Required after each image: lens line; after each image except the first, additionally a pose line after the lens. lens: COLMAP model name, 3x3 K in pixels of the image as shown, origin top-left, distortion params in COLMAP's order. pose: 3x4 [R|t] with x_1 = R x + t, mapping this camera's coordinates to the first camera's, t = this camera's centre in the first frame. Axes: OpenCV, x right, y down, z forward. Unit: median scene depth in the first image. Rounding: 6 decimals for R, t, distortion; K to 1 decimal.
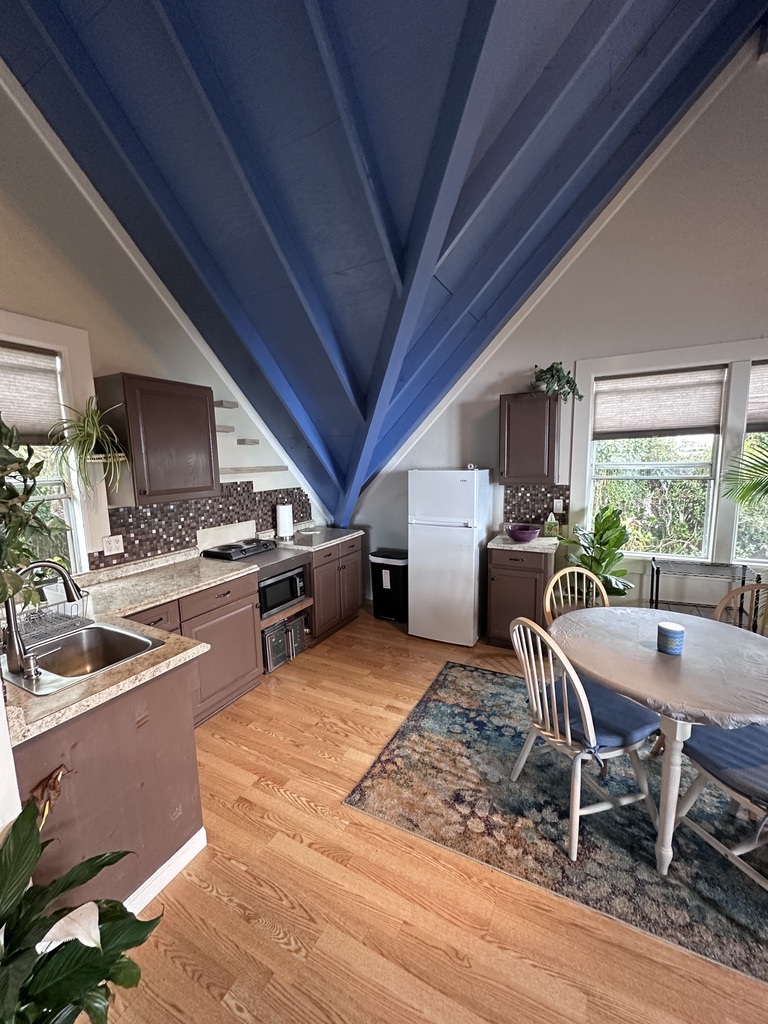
lens RADIAL K [[406.7, 0, 380.3], [0, 406.7, 512.3], [0, 0, 1]] dist [-0.001156, -0.000056]
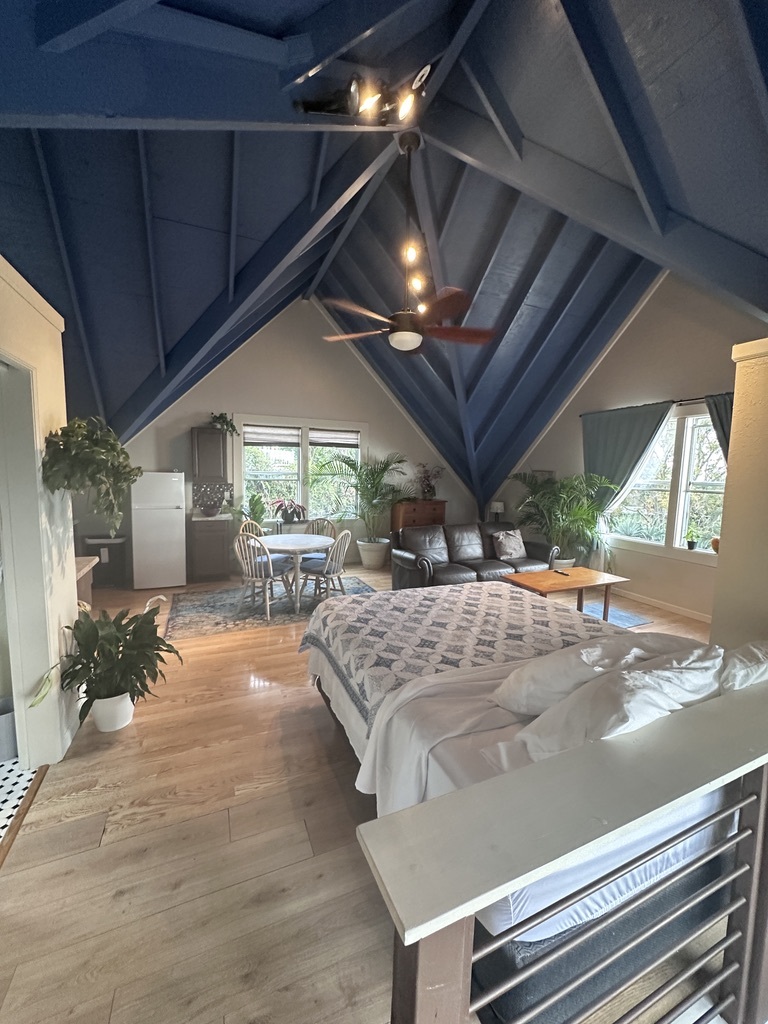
lens RADIAL K [[406.7, 0, 383.2], [0, 406.7, 511.9], [0, 0, 1]] dist [-0.001156, -0.000056]
pose [[0.615109, -0.043734, 0.787228, -0.538319], [0.071154, 0.997465, -0.000184, 0.106272], [-0.785225, 0.056128, 0.616662, -0.595412]]
